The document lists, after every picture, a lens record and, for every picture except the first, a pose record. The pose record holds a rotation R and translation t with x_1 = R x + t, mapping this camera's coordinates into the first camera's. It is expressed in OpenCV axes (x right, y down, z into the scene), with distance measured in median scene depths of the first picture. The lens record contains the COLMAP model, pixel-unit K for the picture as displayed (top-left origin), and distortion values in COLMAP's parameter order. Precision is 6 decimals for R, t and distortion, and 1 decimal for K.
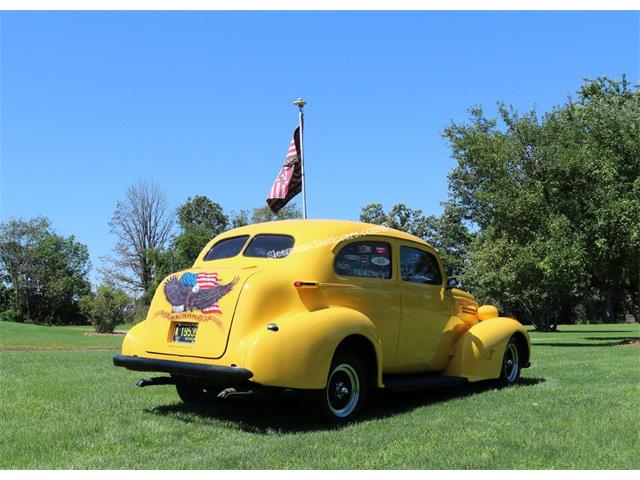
lens RADIAL K [[688.8, 0, 320.0], [0, 688.8, 240.0], [0, 0, 1]] dist [-0.091418, -0.008607]
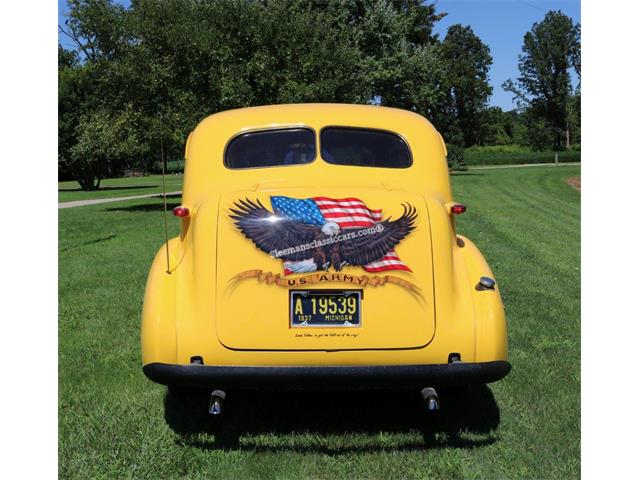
lens RADIAL K [[601.1, 0, 304.4], [0, 601.1, 240.4], [0, 0, 1]] dist [-0.106255, 0.013310]
pose [[0.790233, -0.097407, 0.605016, -0.500672], [-0.035598, 0.978322, 0.204005, -0.018865], [-0.611772, -0.182748, 0.769635, 0.637858]]
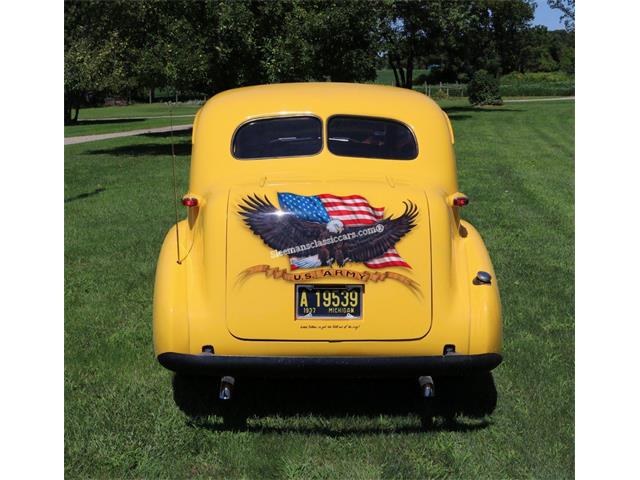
lens RADIAL K [[688.8, 0, 320.0], [0, 688.8, 240.0], [0, 0, 1]] dist [-0.091418, -0.008607]
pose [[0.785485, -0.139796, 0.602885, -0.554629], [-0.047623, 0.957612, 0.284096, -0.085577], [-0.617046, -0.251865, 0.745533, 0.567449]]
